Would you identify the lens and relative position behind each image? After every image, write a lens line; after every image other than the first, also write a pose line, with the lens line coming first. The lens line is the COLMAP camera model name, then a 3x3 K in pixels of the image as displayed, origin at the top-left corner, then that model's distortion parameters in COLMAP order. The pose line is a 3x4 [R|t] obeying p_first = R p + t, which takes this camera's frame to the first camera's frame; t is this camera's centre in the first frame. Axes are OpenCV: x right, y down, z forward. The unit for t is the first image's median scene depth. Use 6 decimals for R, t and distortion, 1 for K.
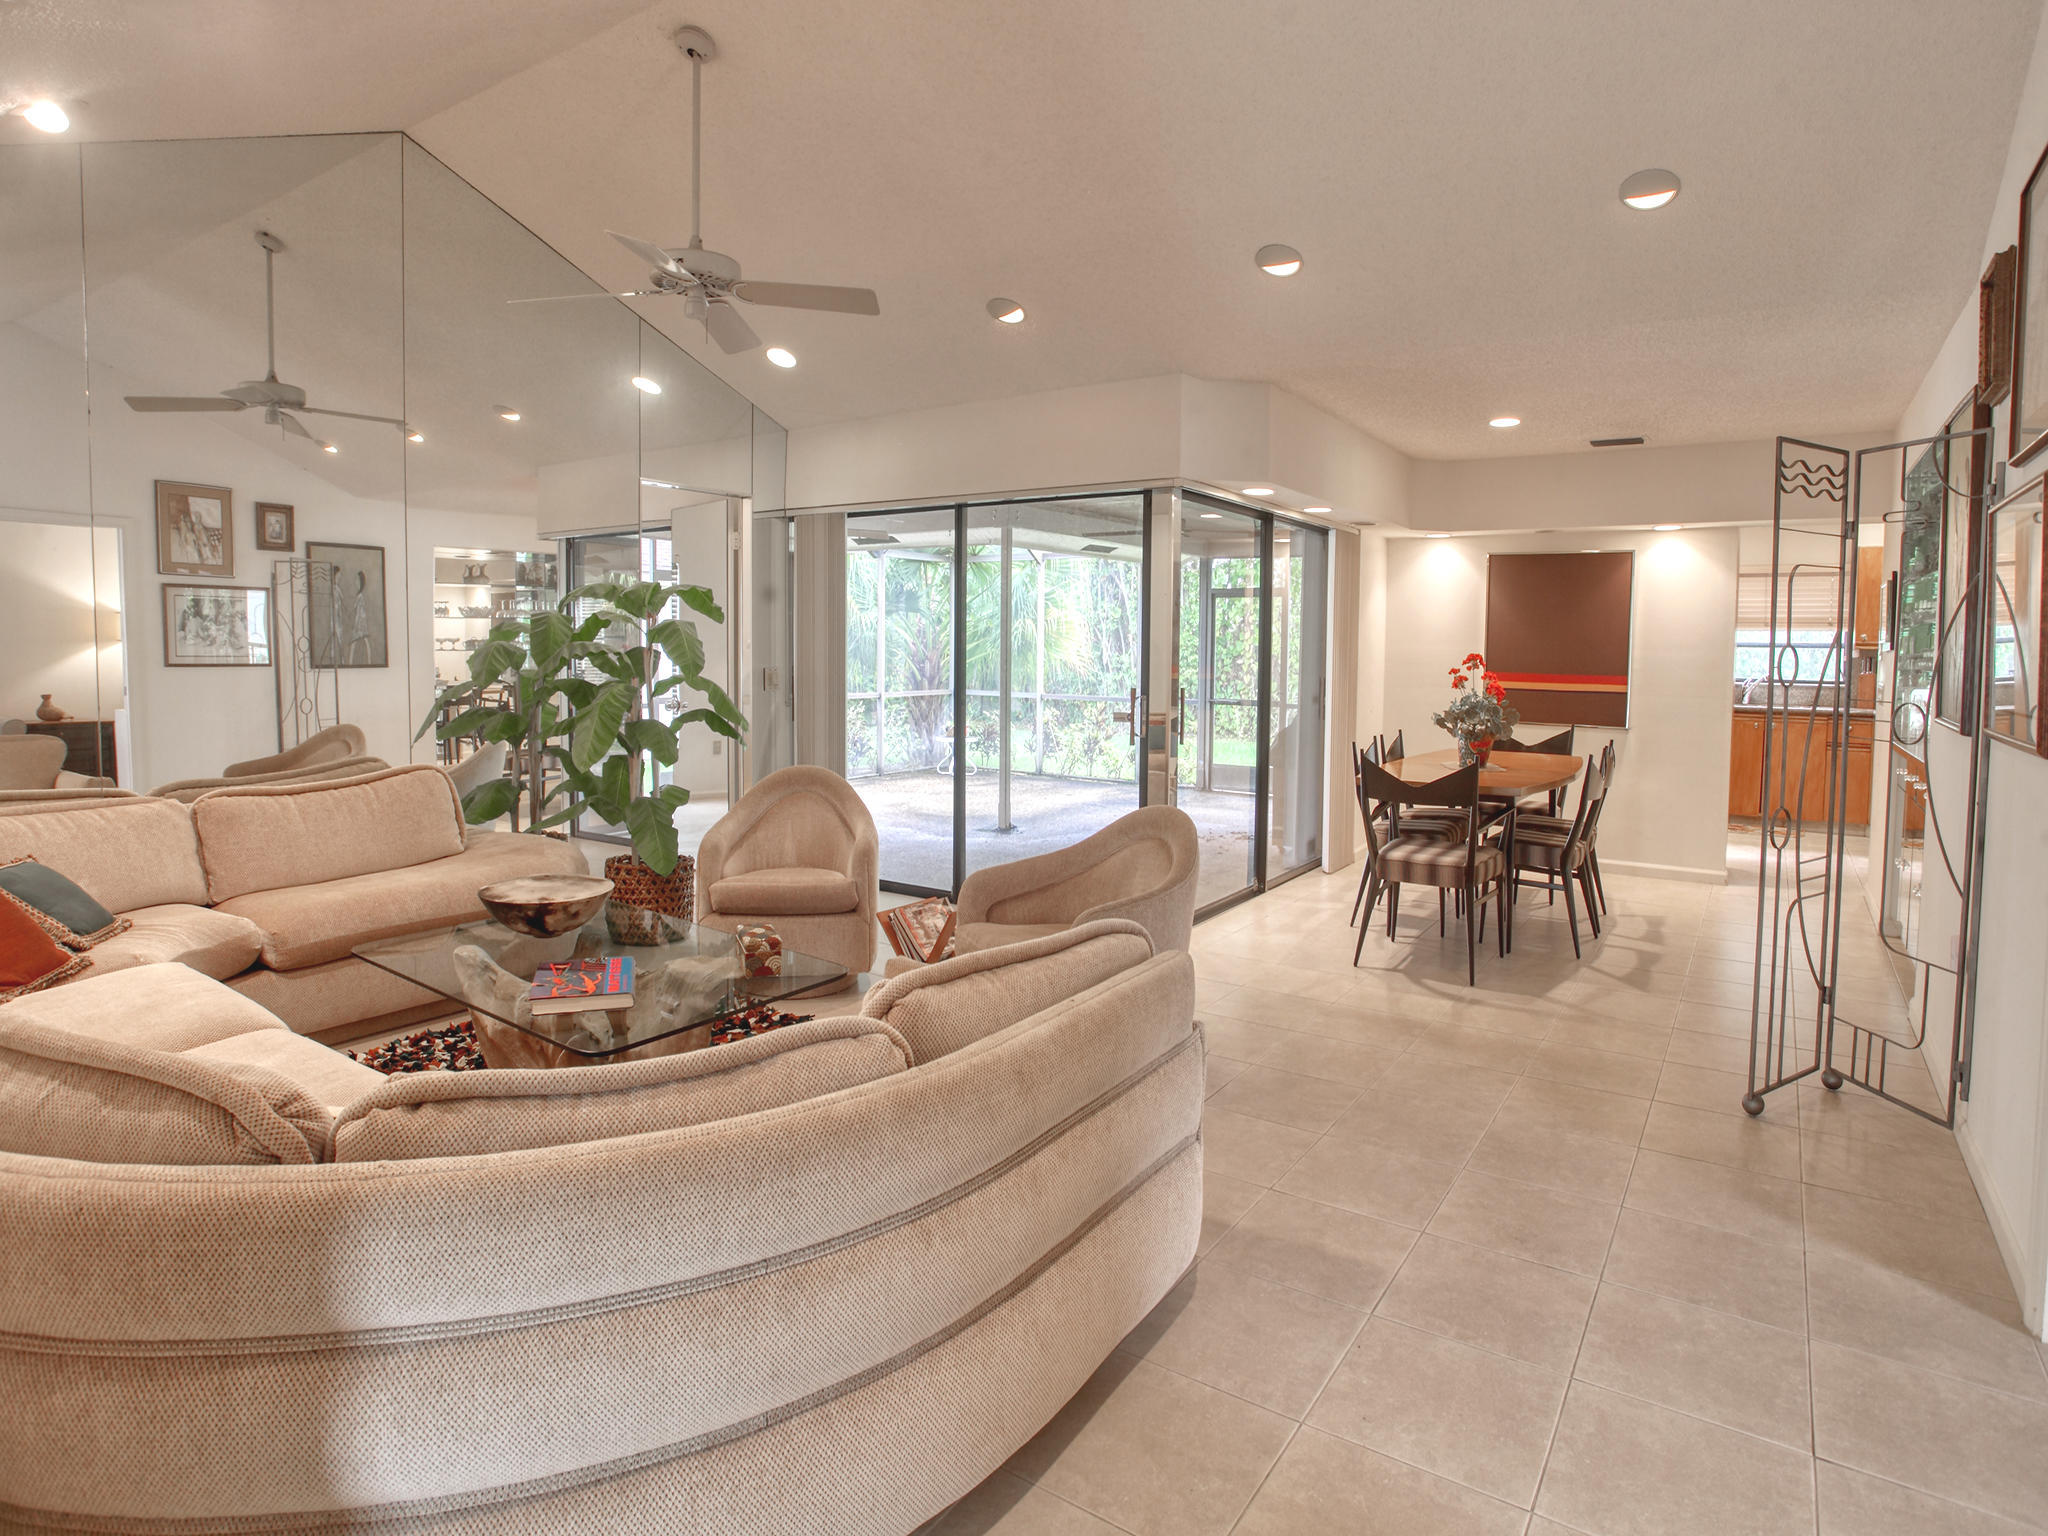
lens RADIAL K [[1105.6, 0, 1070.9], [0, 1105.6, 716.1], [0, 0, 1]] dist [-0.074558, 0.038401]
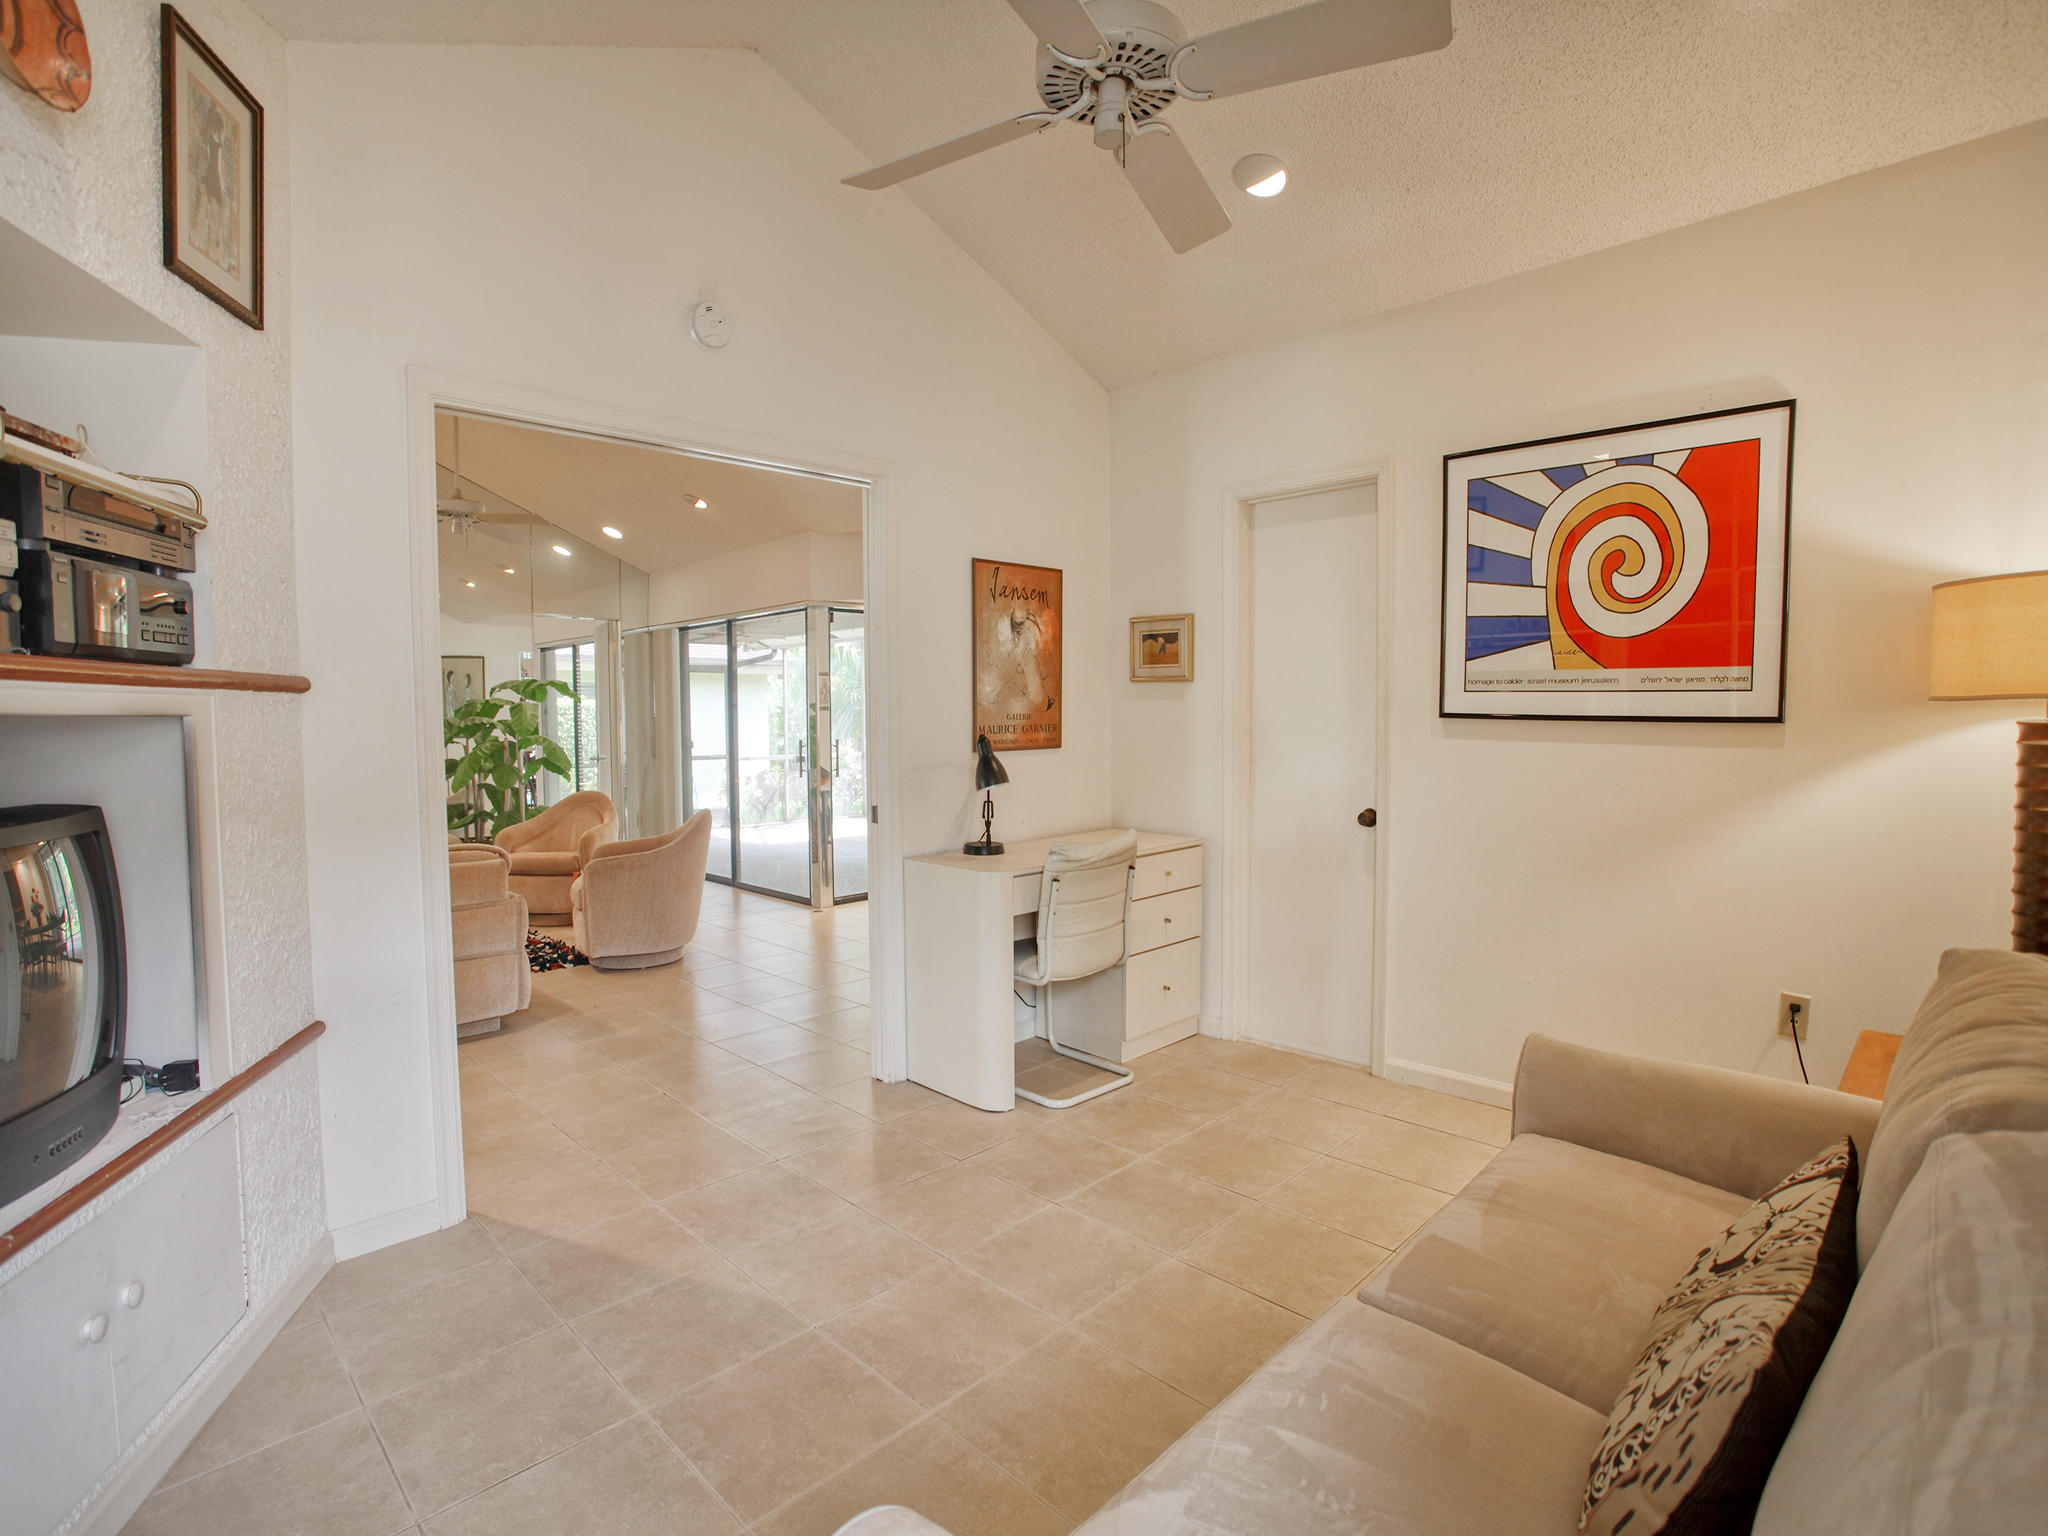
lens RADIAL K [[1032.9, 0, 1024.0], [0, 1032.9, 768.0], [0, 0, 1]] dist [-0.072314, 0.029869]
pose [[0.974181, -0.011716, -0.225465, 0.635497], [0.008840, 0.999866, -0.013761, 0.032566], [0.225596, 0.011412, 0.974154, -0.277470]]
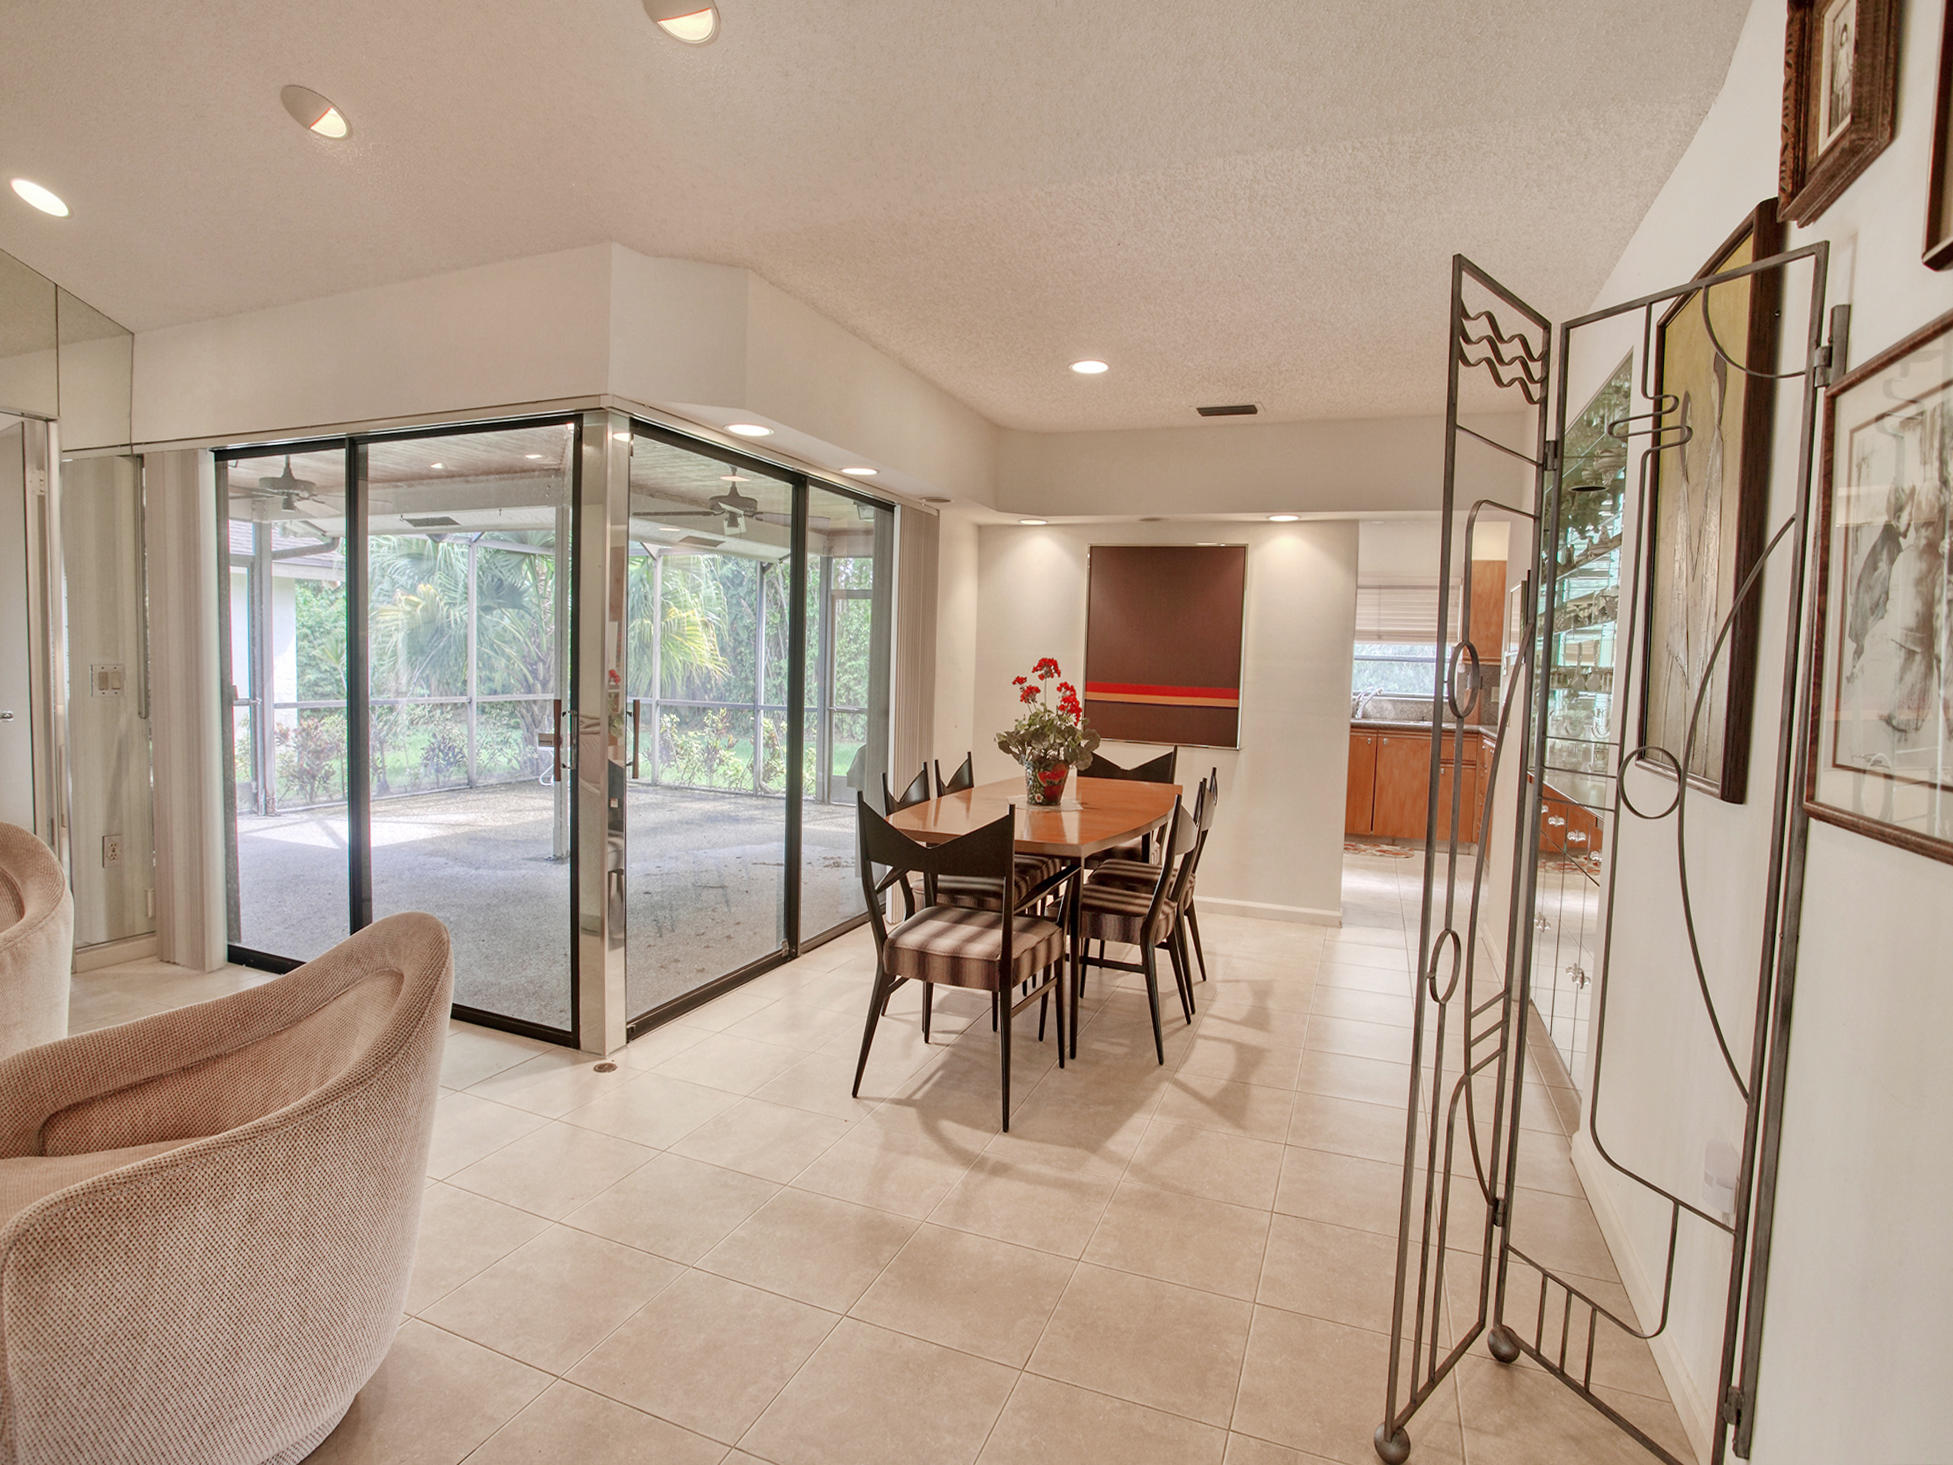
lens RADIAL K [[984.9, 0, 976.5], [0, 984.9, 732.5], [0, 0, 1]] dist [-0.072314, 0.029869]
pose [[0.981385, 0.004093, 0.192008, 0.189845], [-0.007071, 0.999865, 0.014826, -0.014678], [-0.191921, -0.015907, 0.981281, 0.328375]]
